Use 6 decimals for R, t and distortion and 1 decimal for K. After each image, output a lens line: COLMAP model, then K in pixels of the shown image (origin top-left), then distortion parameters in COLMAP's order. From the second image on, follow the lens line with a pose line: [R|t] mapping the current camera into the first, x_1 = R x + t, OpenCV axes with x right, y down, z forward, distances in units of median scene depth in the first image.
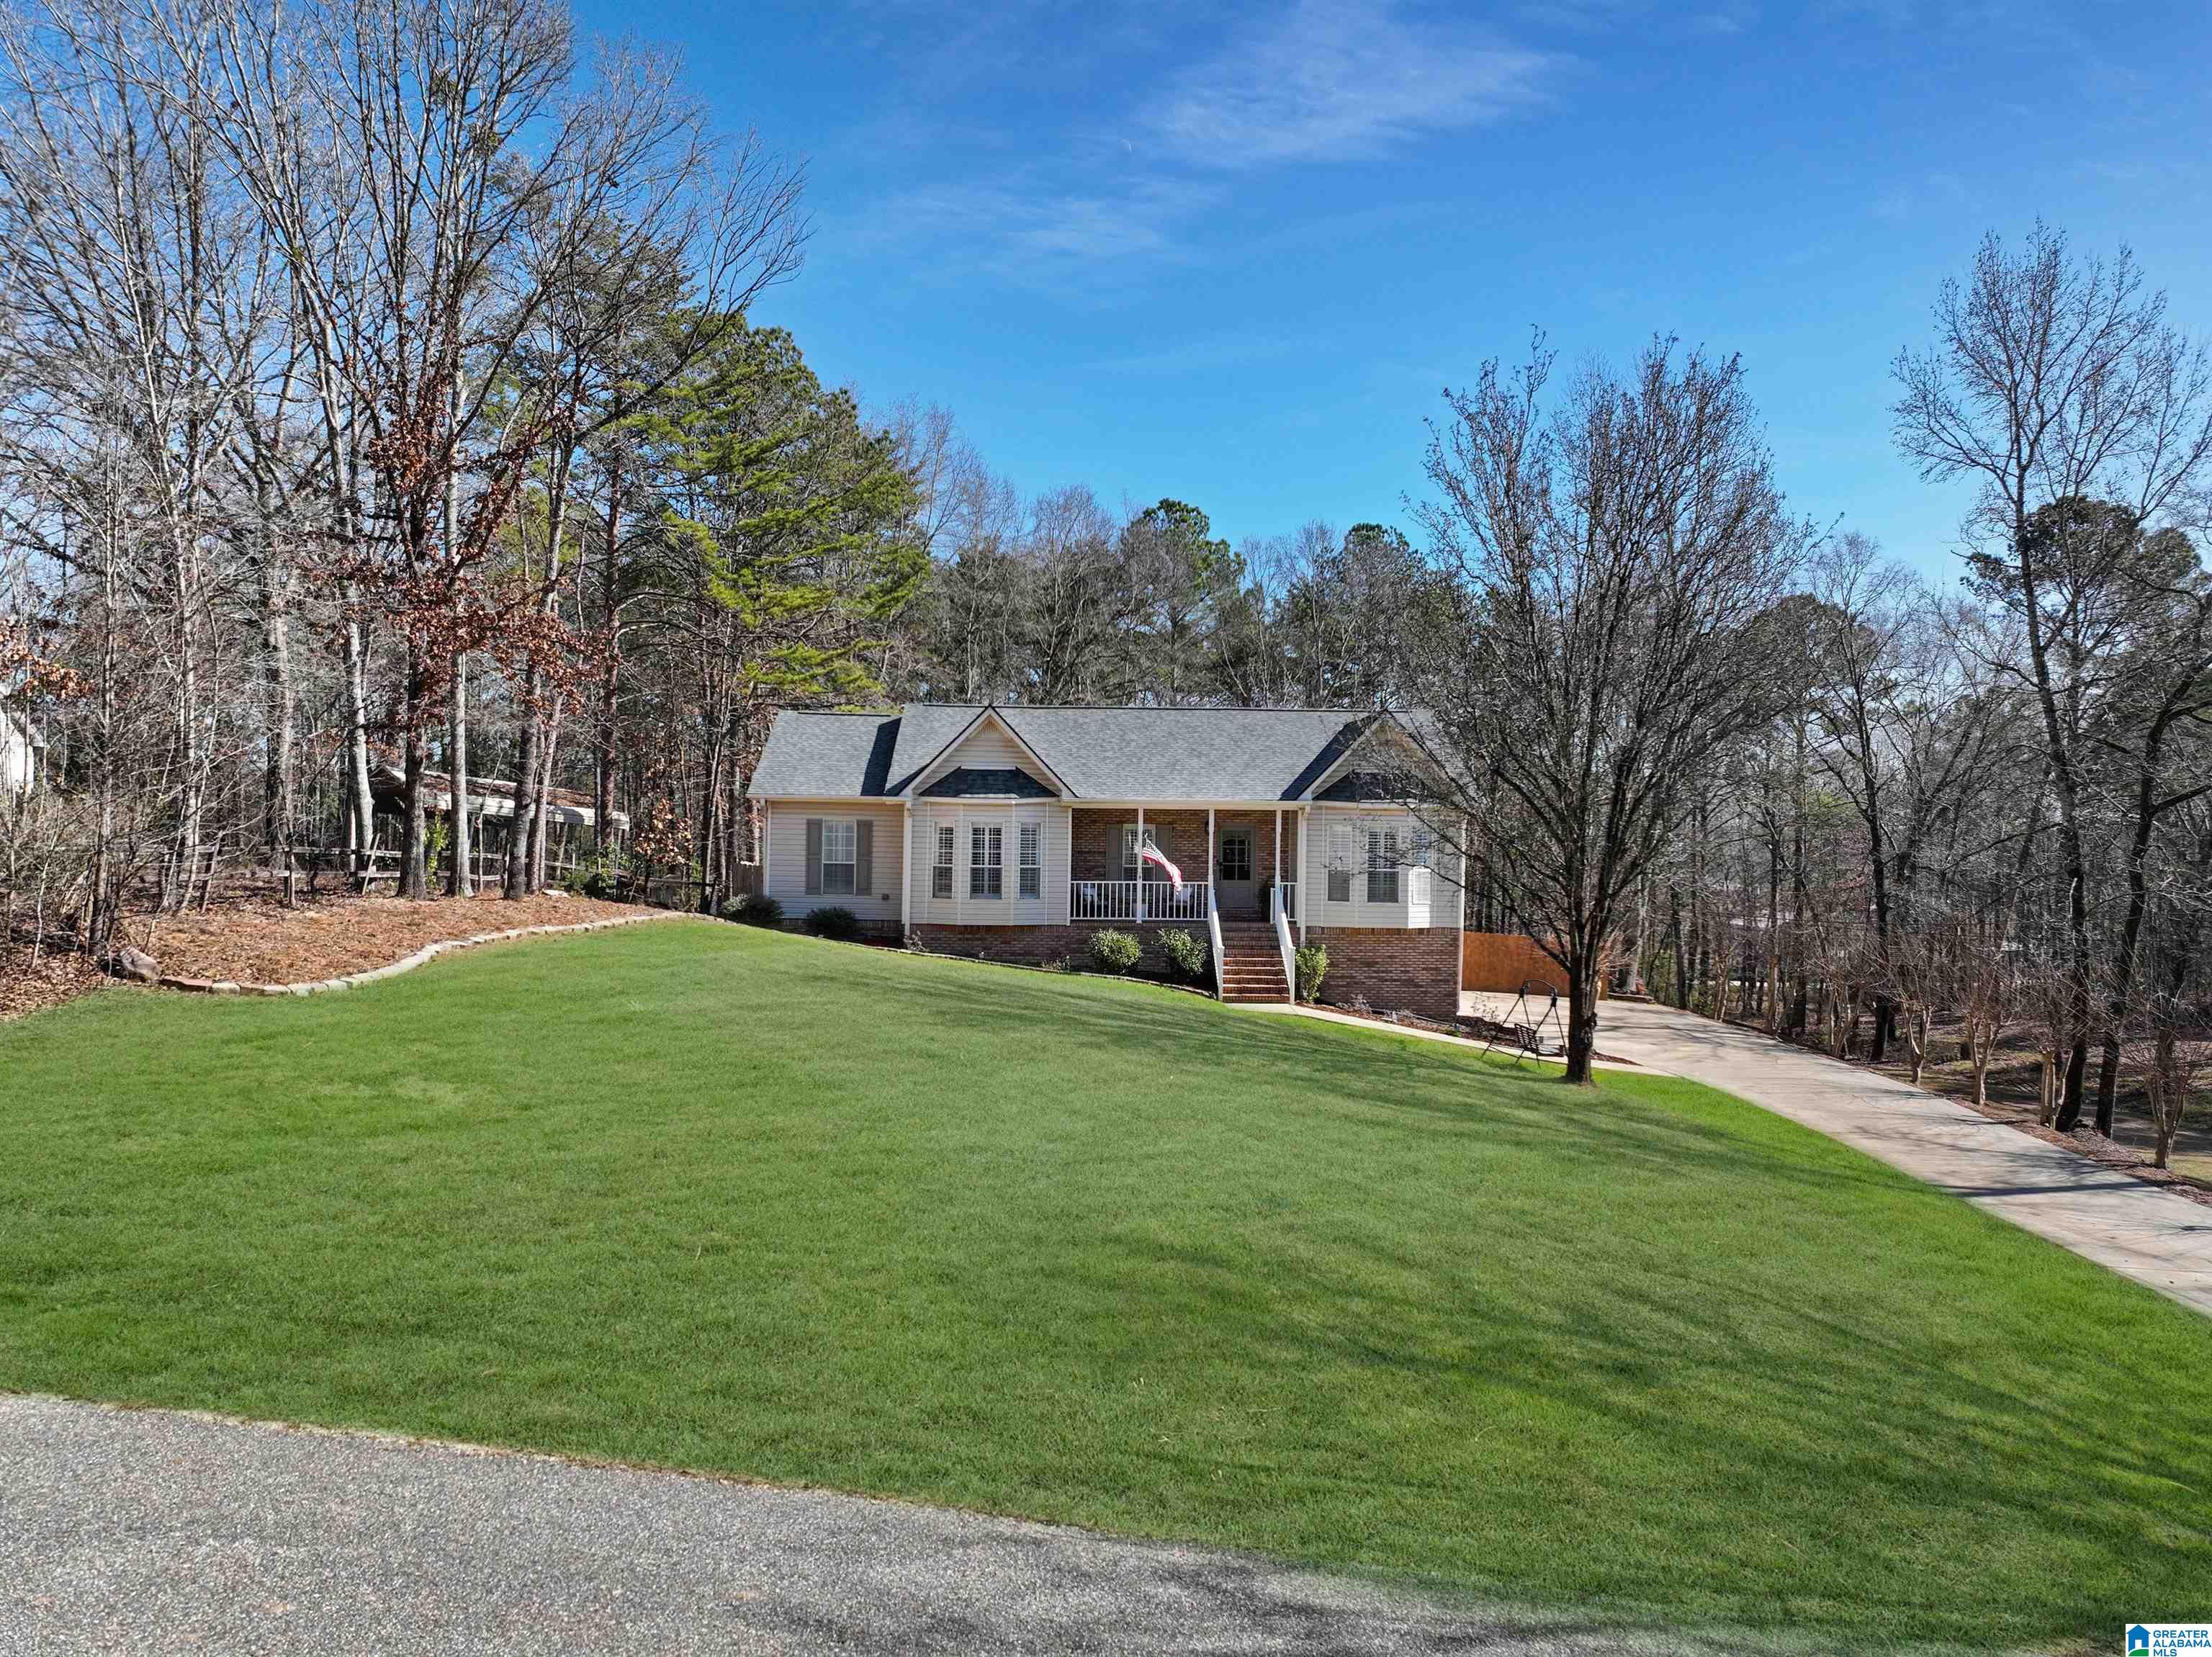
lens RADIAL K [[1543.3, 0, 1107.1], [0, 1543.3, 834.3], [0, 0, 1]] dist [-0.001494, -0.002617]
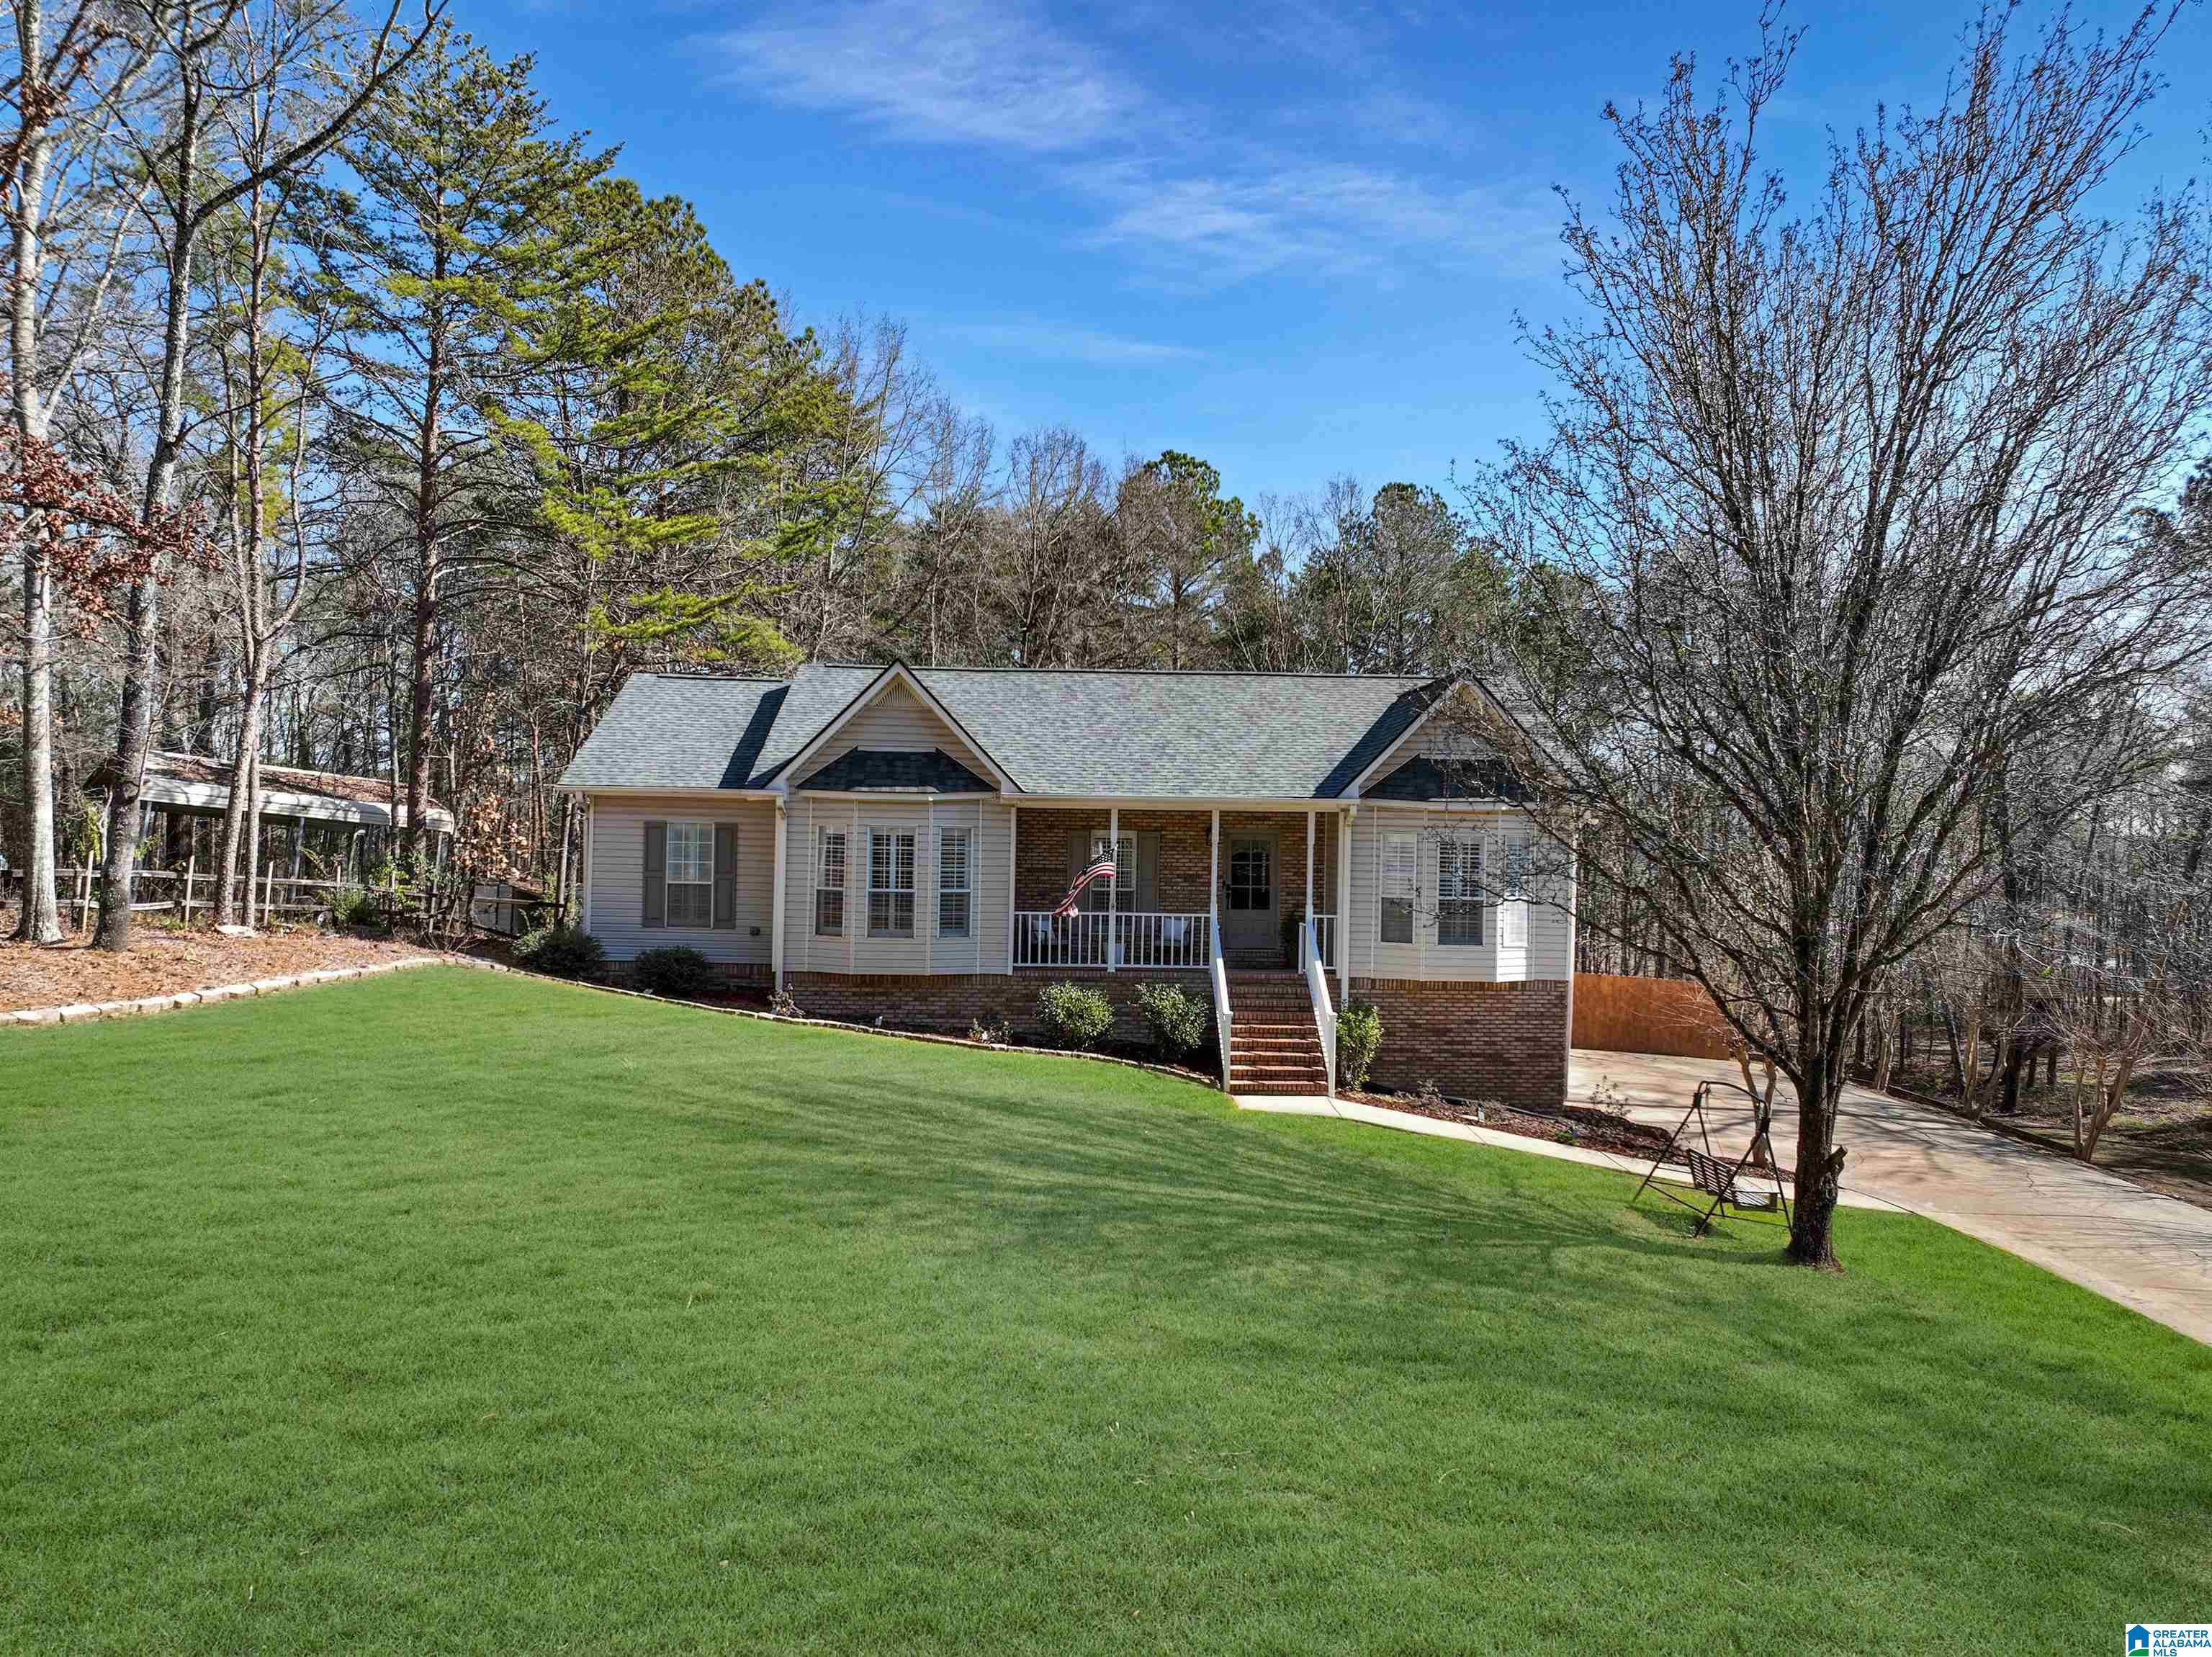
lens RADIAL K [[1543.3, 0, 1104.7], [0, 1543.3, 823.8], [0, 0, 1]] dist [-0.001494, -0.002617]
pose [[0.999950, 0.004931, -0.008720, 0.023650], [-0.004970, 0.999977, -0.004560, -0.006596], [0.008698, 0.004604, 0.999952, 0.299411]]
